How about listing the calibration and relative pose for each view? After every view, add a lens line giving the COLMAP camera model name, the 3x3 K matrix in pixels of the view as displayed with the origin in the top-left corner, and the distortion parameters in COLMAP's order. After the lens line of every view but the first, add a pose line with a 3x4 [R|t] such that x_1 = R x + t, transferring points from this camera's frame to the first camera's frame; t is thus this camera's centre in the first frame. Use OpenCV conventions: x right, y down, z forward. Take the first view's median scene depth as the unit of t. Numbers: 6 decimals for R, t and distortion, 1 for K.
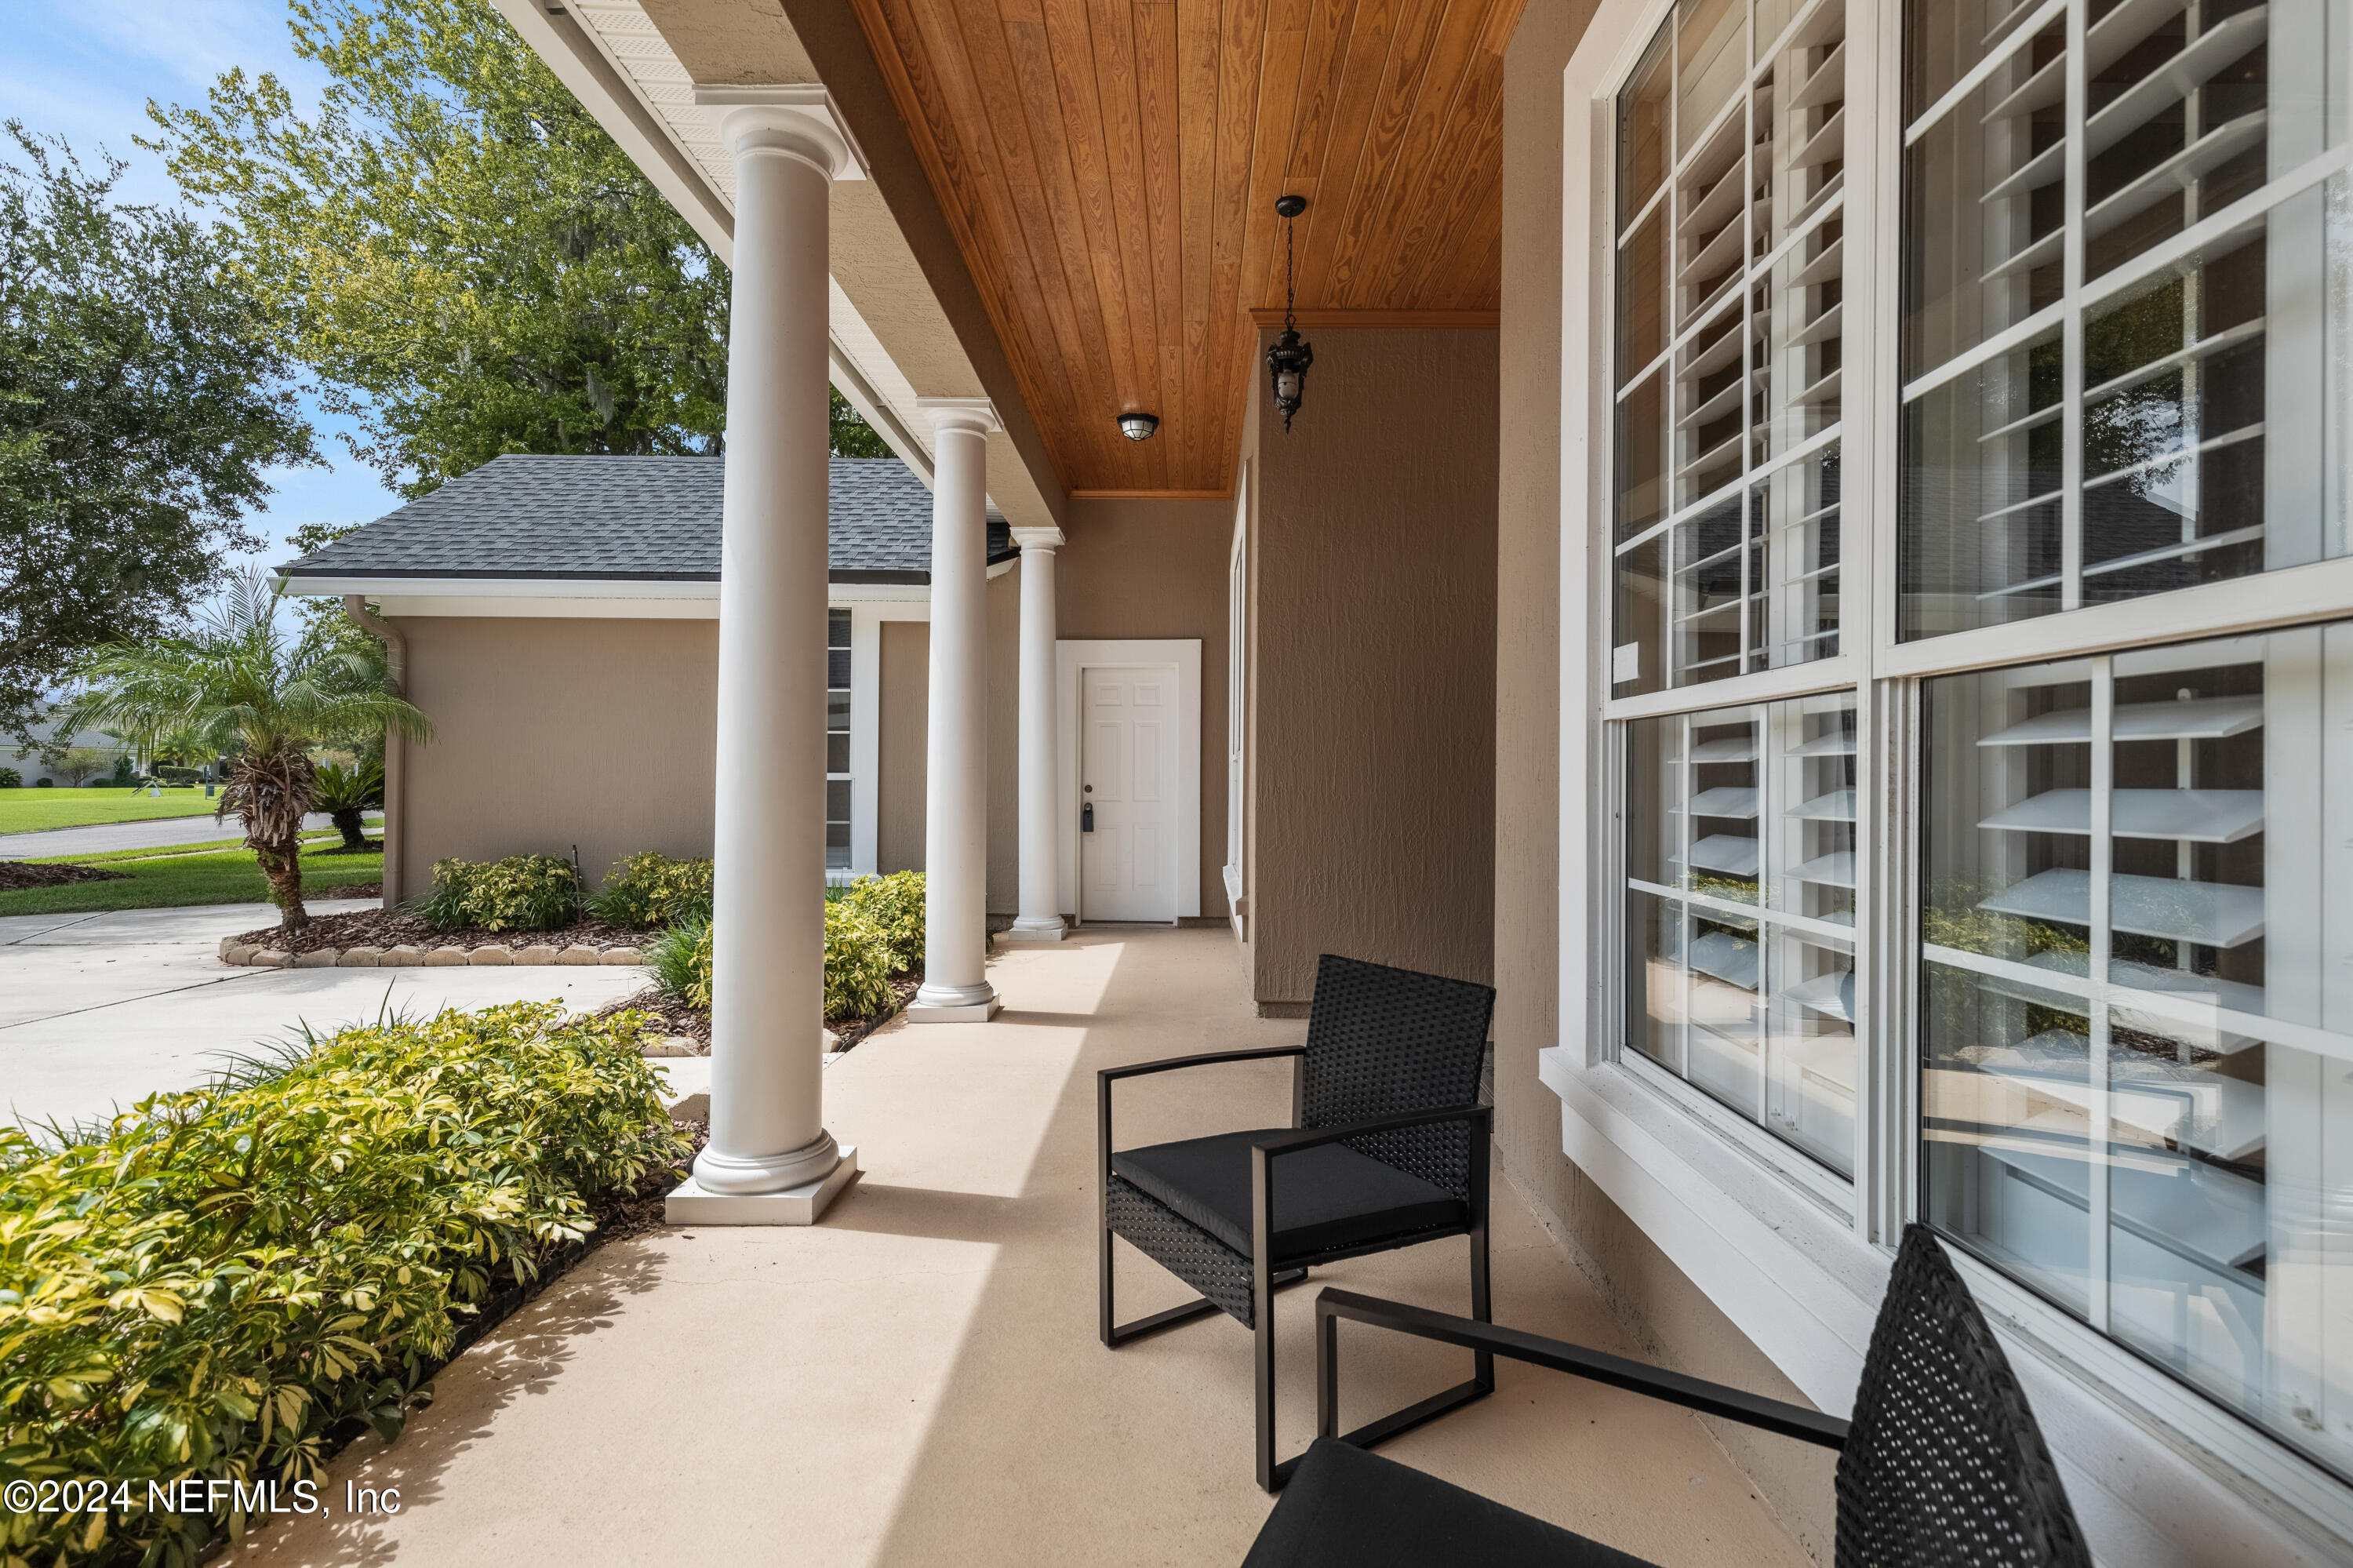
lens RADIAL K [[1061.1, 0, 1197.7], [0, 1061.1, 792.6], [0, 0, 1]] dist [0.007452, -0.003126]
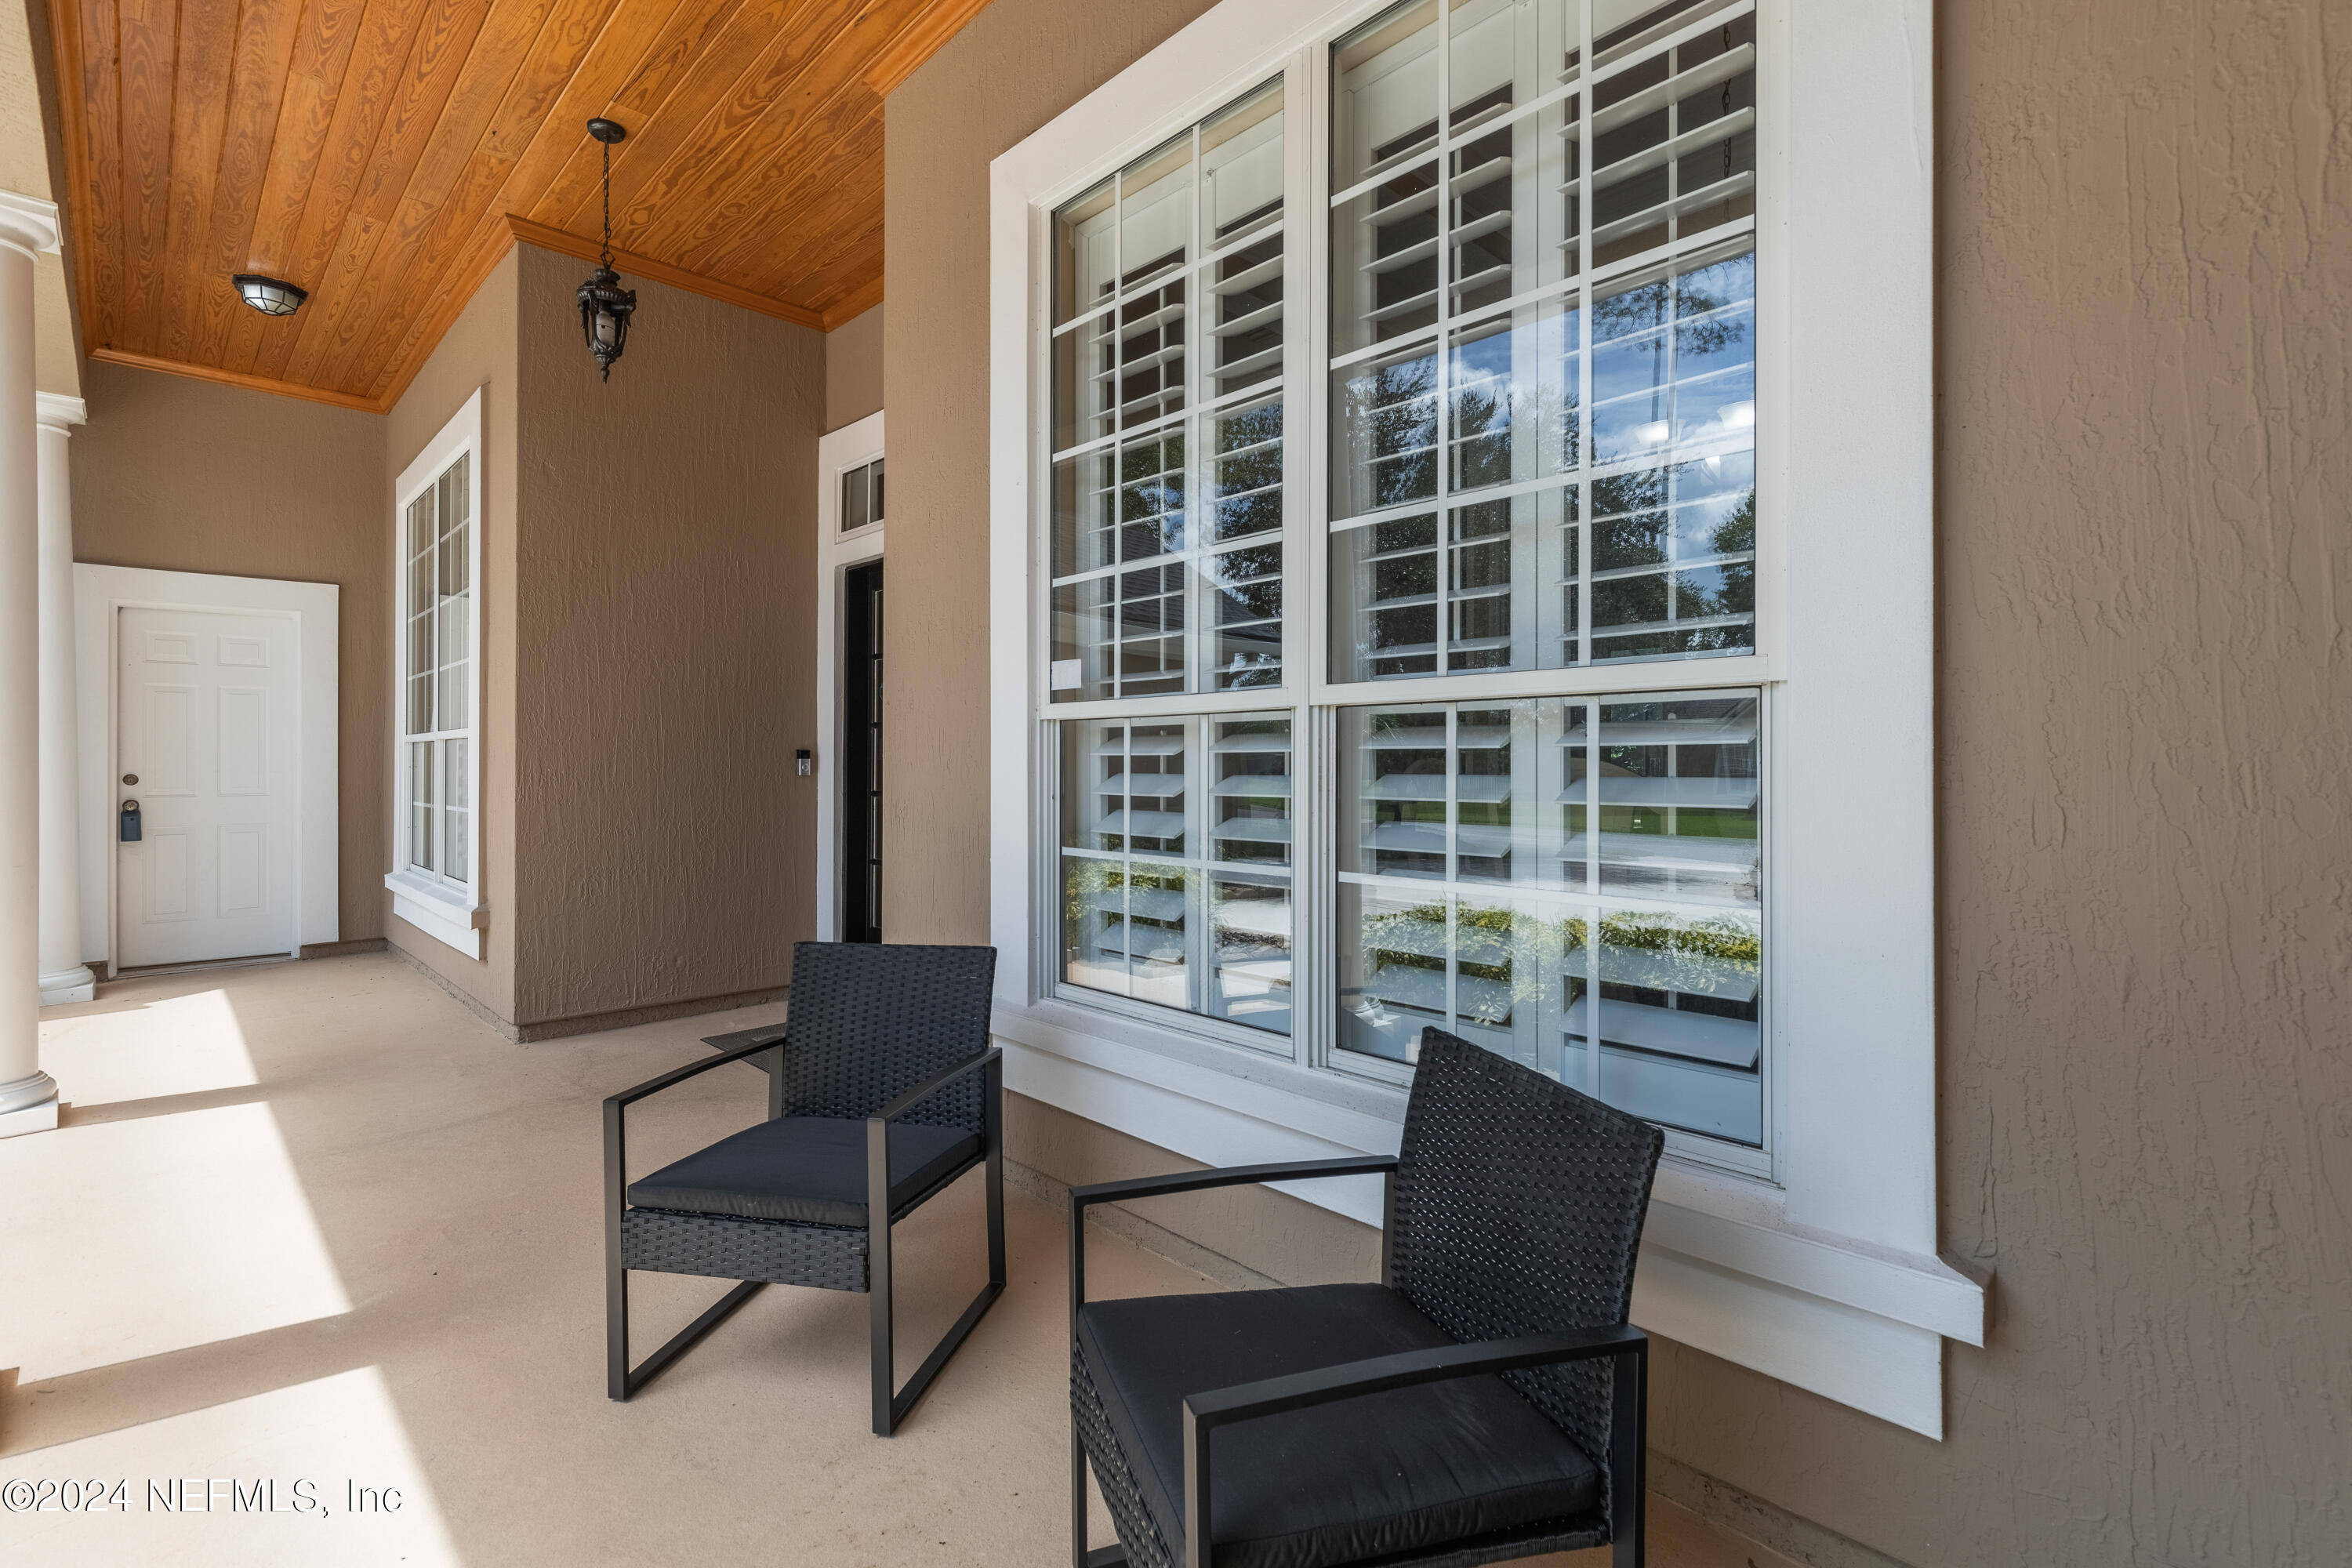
lens RADIAL K [[1060.6, 0, 1190.3], [0, 1060.6, 784.9], [0, 0, 1]] dist [0.007452, -0.003126]
pose [[0.703484, -0.019810, 0.710434, -0.233166], [0.011885, 0.999800, 0.016111, -0.006623], [-0.710611, -0.002890, 0.703579, 0.013405]]
